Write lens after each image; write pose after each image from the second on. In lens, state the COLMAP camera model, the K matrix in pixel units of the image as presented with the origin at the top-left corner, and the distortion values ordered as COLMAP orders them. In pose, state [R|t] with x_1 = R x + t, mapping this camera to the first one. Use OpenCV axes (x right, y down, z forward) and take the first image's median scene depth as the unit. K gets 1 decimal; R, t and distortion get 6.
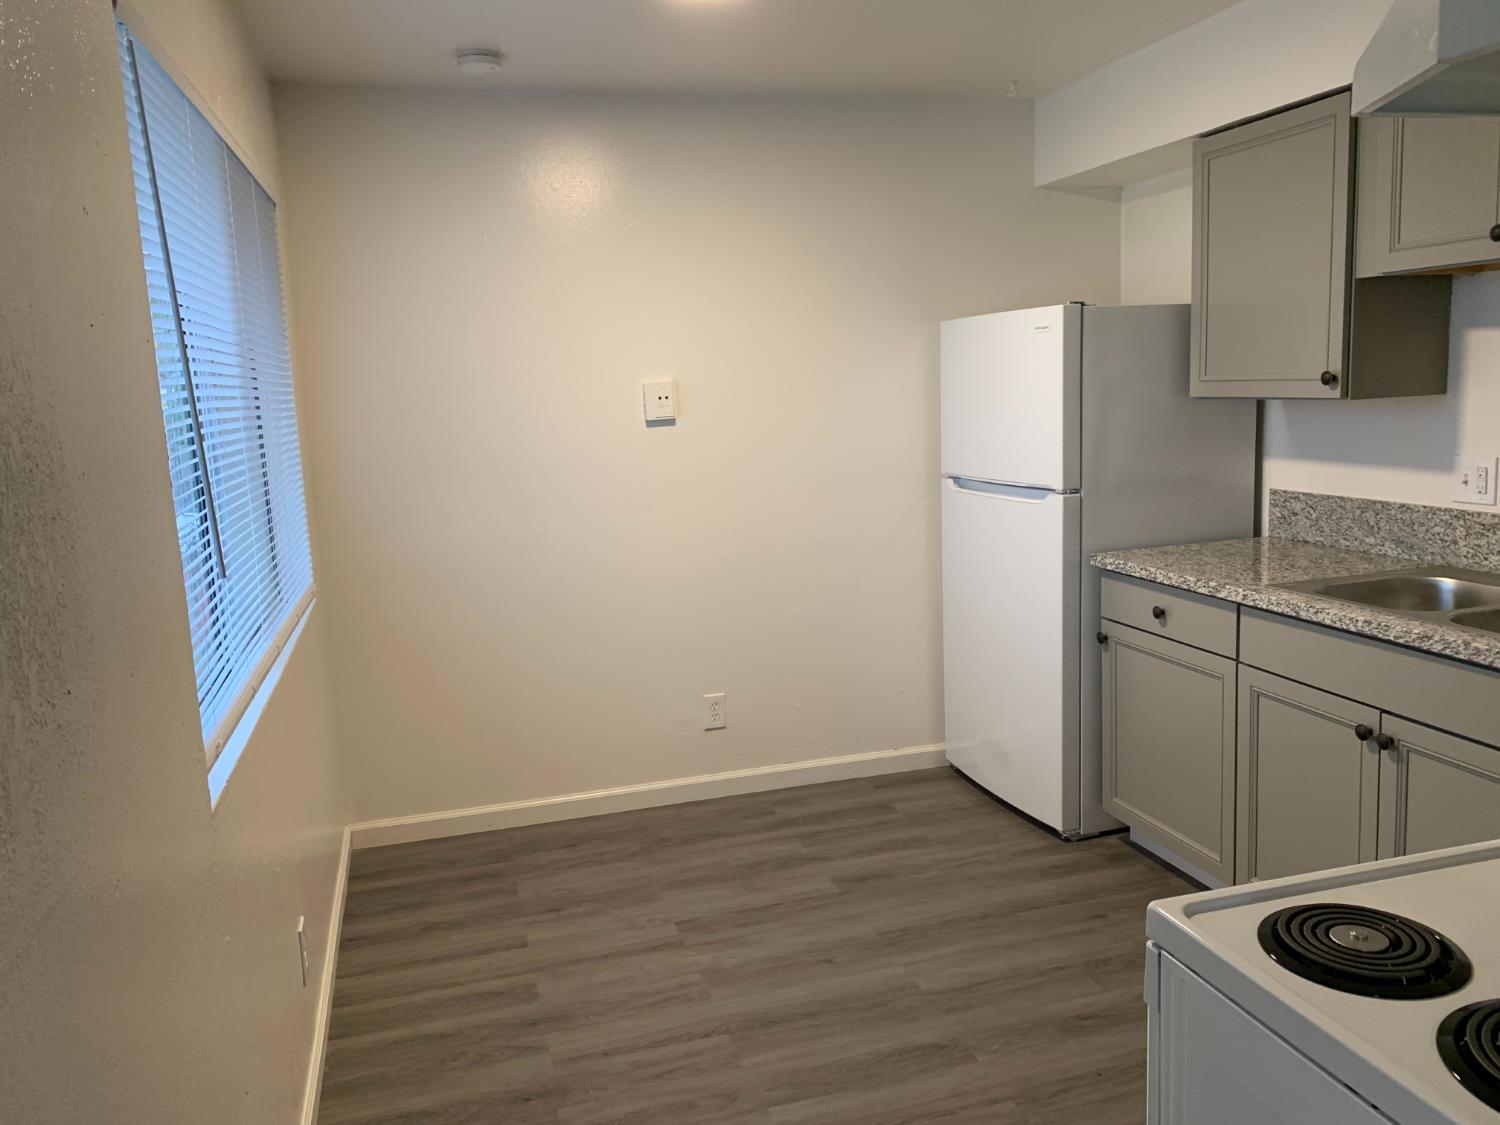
lens RADIAL K [[1138.6, 0, 749.3], [0, 1138.6, 560.2], [0, 0, 1]] dist [0.037369, -0.040922]
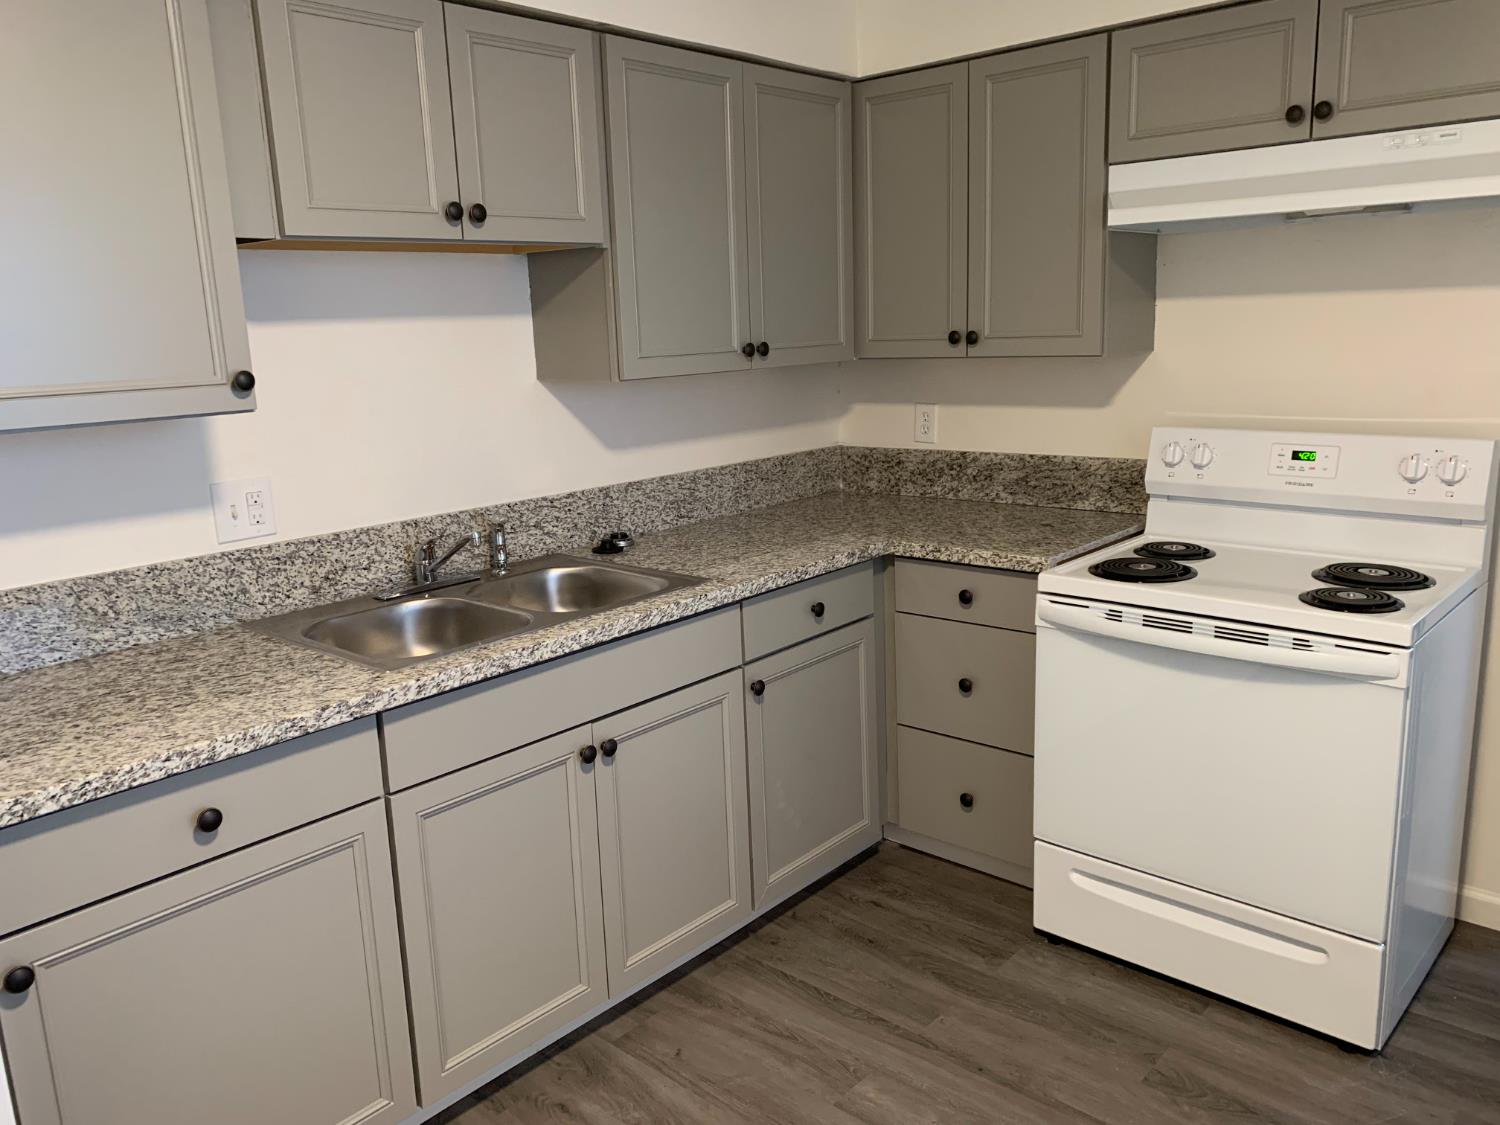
lens RADIAL K [[1138.6, 0, 747.9], [0, 1138.6, 559.9], [0, 0, 1]] dist [0.037369, -0.040922]
pose [[-0.534761, -0.112592, 0.837469, -0.227630], [0.192410, 0.948823, 0.250425, -0.166614], [-0.822806, 0.295055, -0.485729, 1.092295]]
